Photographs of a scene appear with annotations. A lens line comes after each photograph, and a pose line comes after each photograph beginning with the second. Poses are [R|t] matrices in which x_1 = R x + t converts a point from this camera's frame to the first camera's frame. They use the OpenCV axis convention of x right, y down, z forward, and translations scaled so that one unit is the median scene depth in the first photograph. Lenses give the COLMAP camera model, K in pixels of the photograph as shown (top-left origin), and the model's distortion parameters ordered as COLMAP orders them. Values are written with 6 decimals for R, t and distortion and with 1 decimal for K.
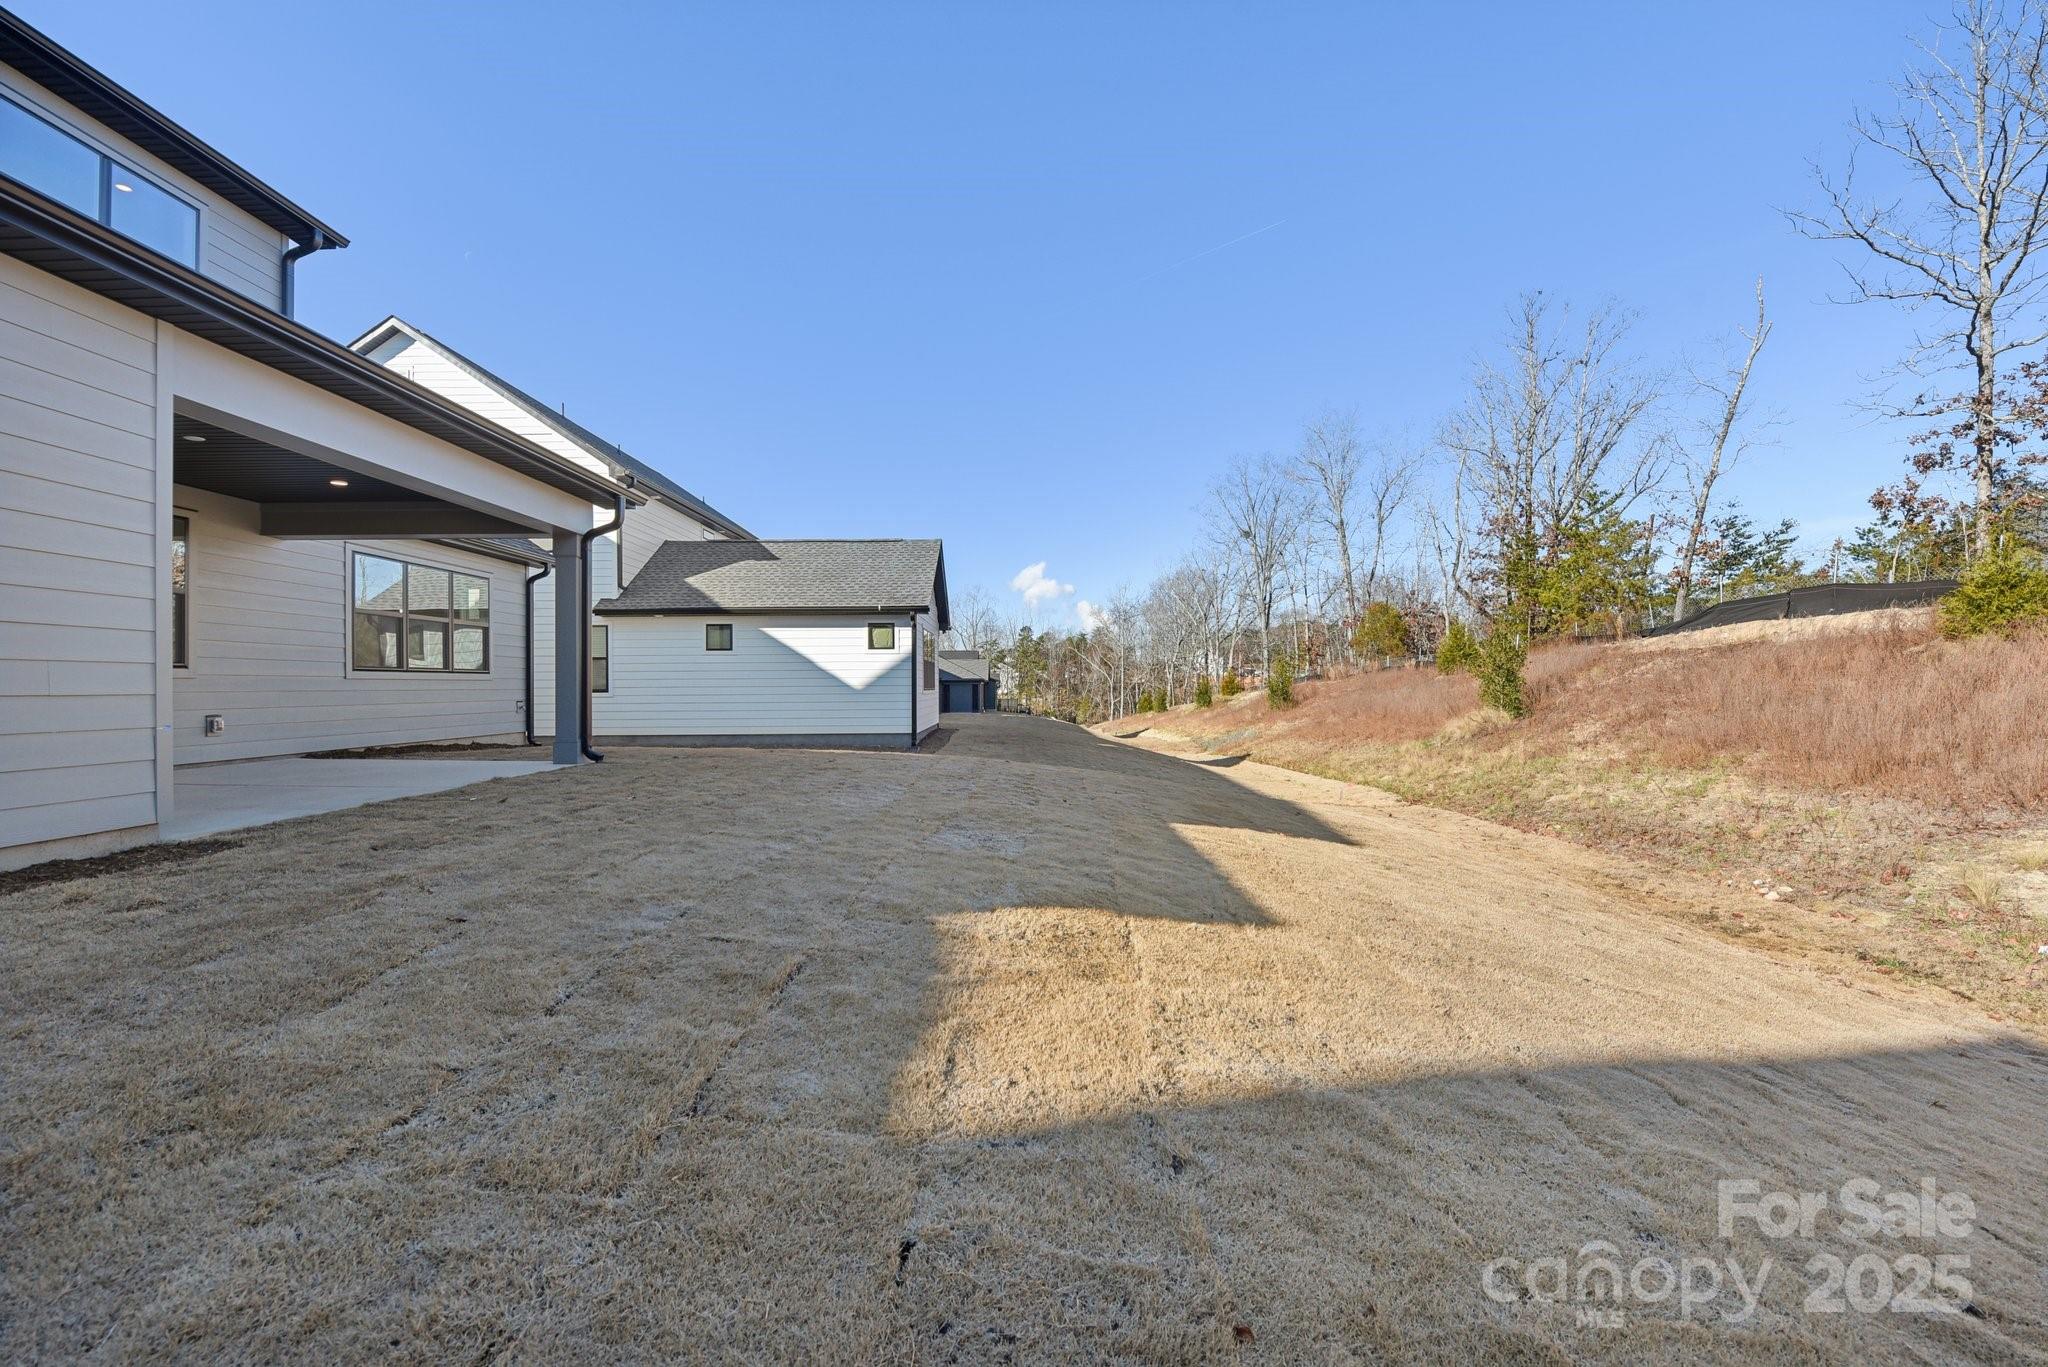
lens RADIAL K [[818.2, 0, 1019.2], [0, 818.2, 680.0], [0, 0, 1]] dist [-0.002685, -0.002250]
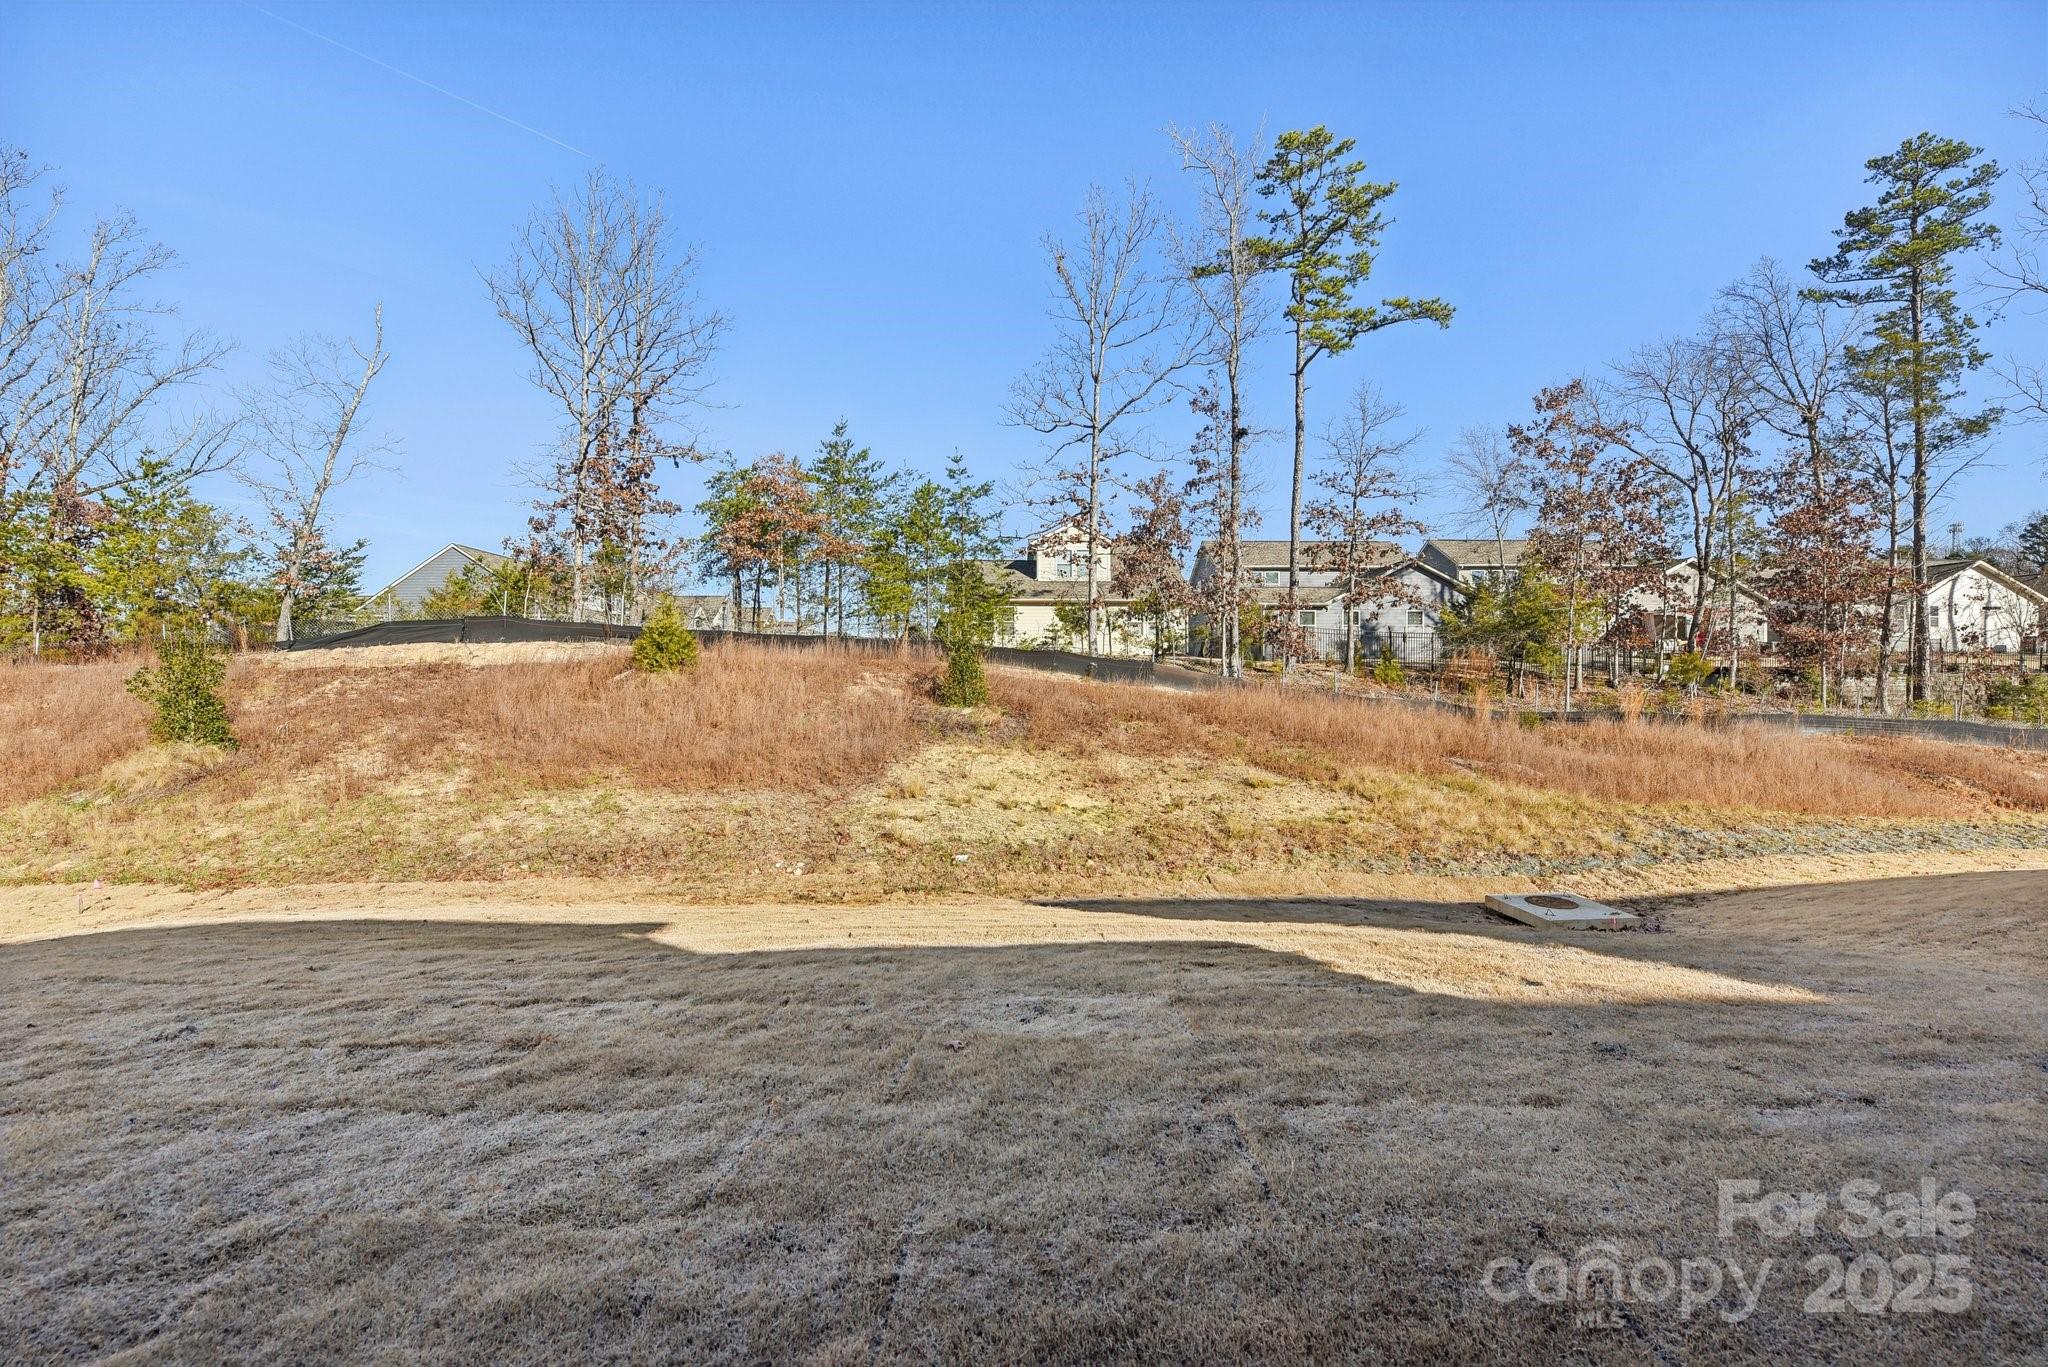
lens RADIAL K [[818.2, 0, 1013.9], [0, 818.2, 684.4], [0, 0, 1]] dist [-0.002685, -0.002250]
pose [[-0.033697, 0.002427, 0.999429, -0.179425], [-0.001124, 0.999996, -0.002466, -0.018584], [-0.999431, -0.001207, -0.033694, 0.307263]]
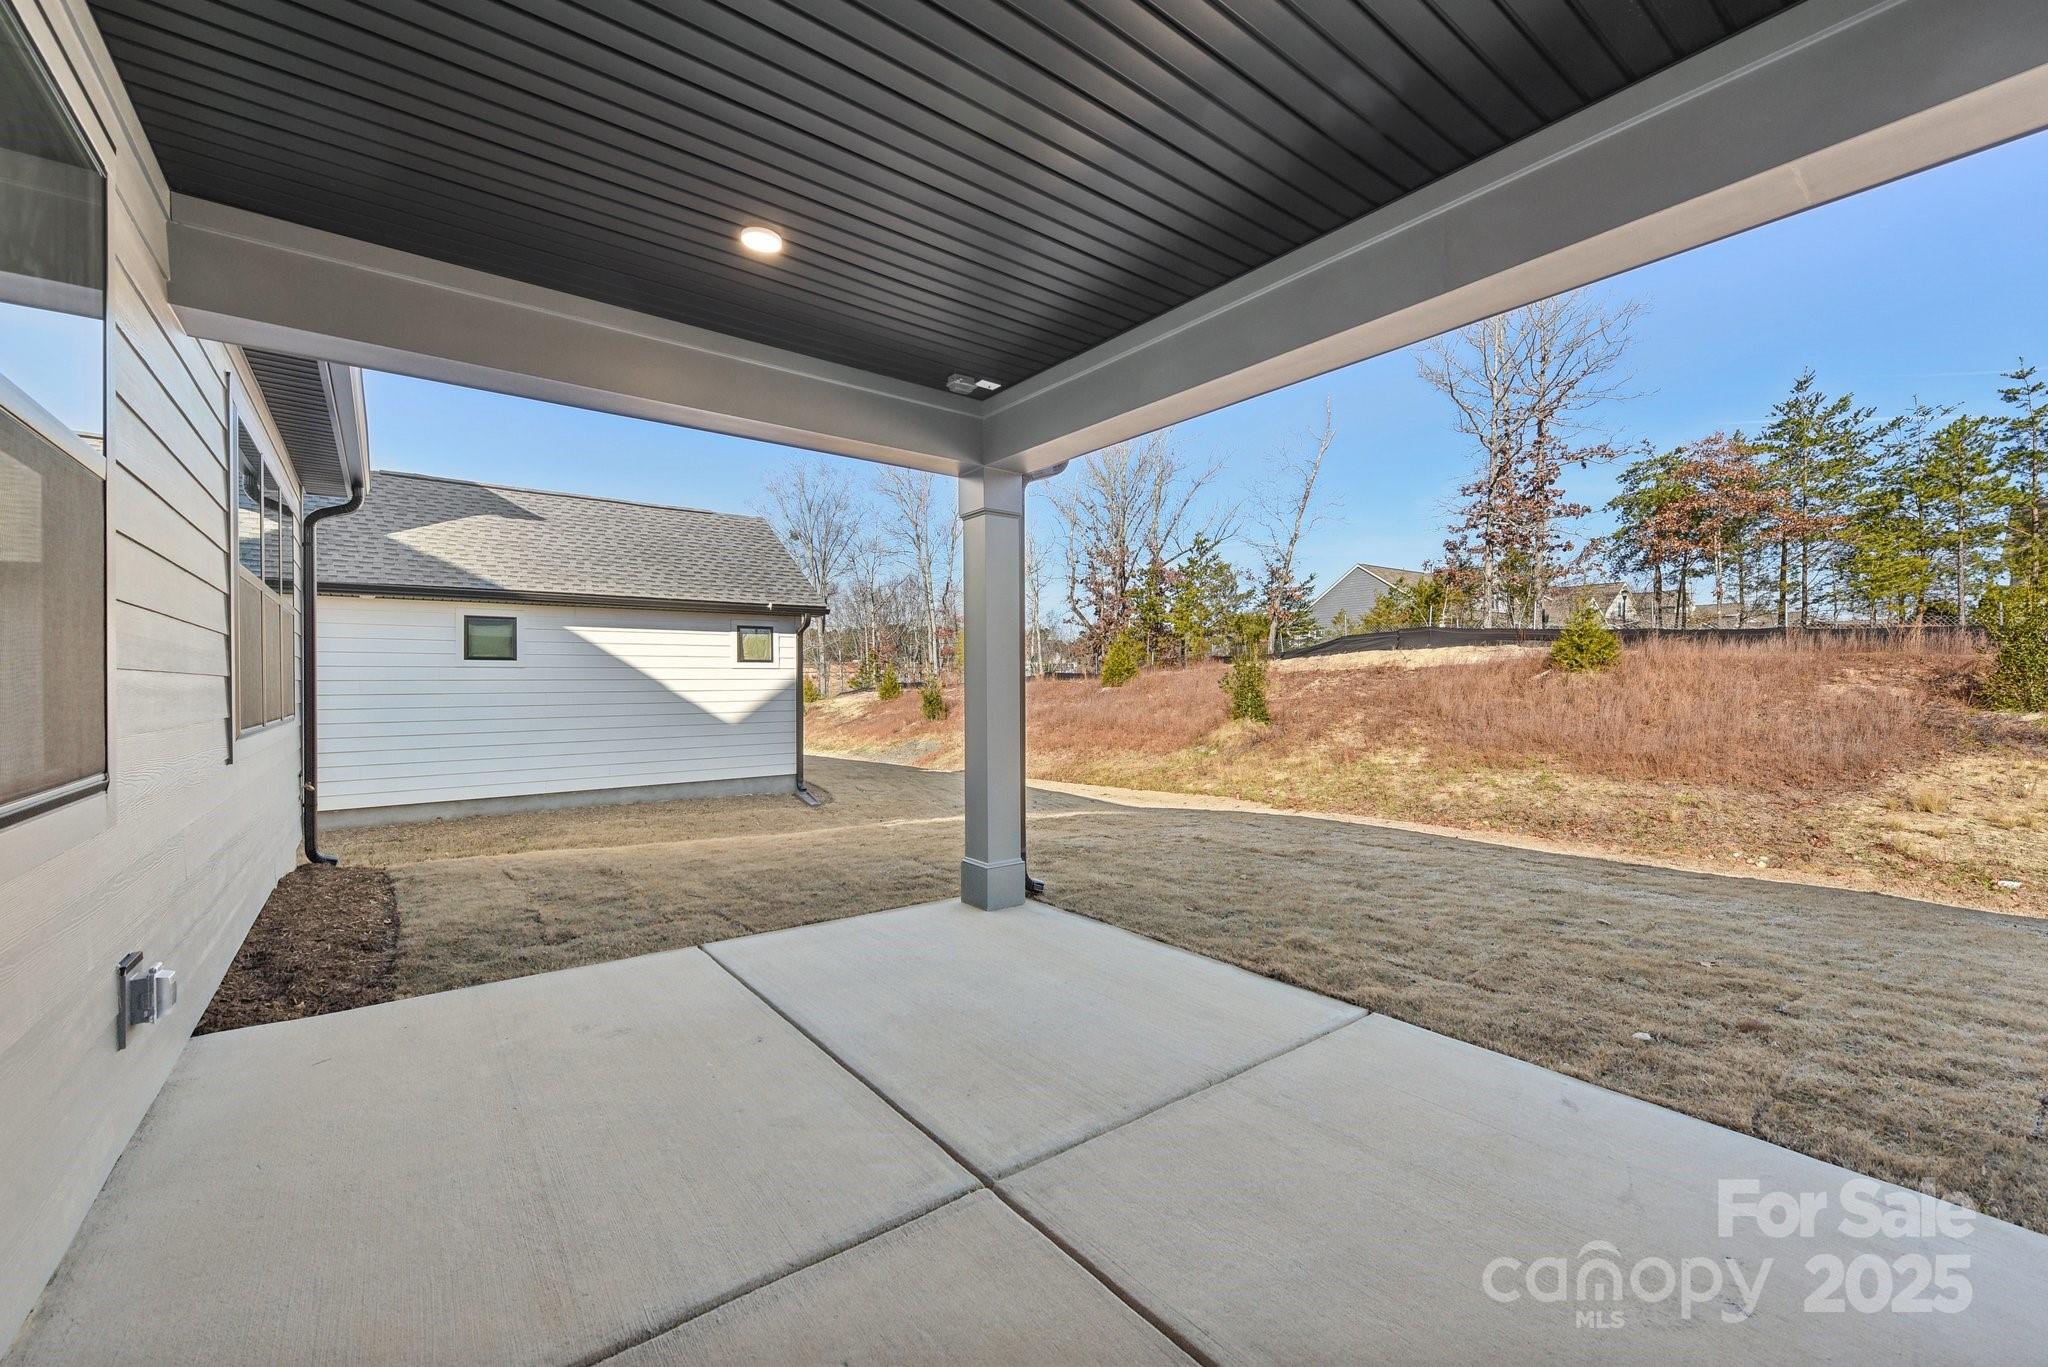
lens RADIAL K [[820.9, 0, 1012.7], [0, 820.9, 679.0], [0, 0, 1]] dist [0.000817, 0.000182]
pose [[0.804938, 0.003765, 0.593348, -0.415457], [-0.001401, 0.999989, -0.004446, -0.019928], [-0.593358, 0.002747, 0.804934, 0.277988]]
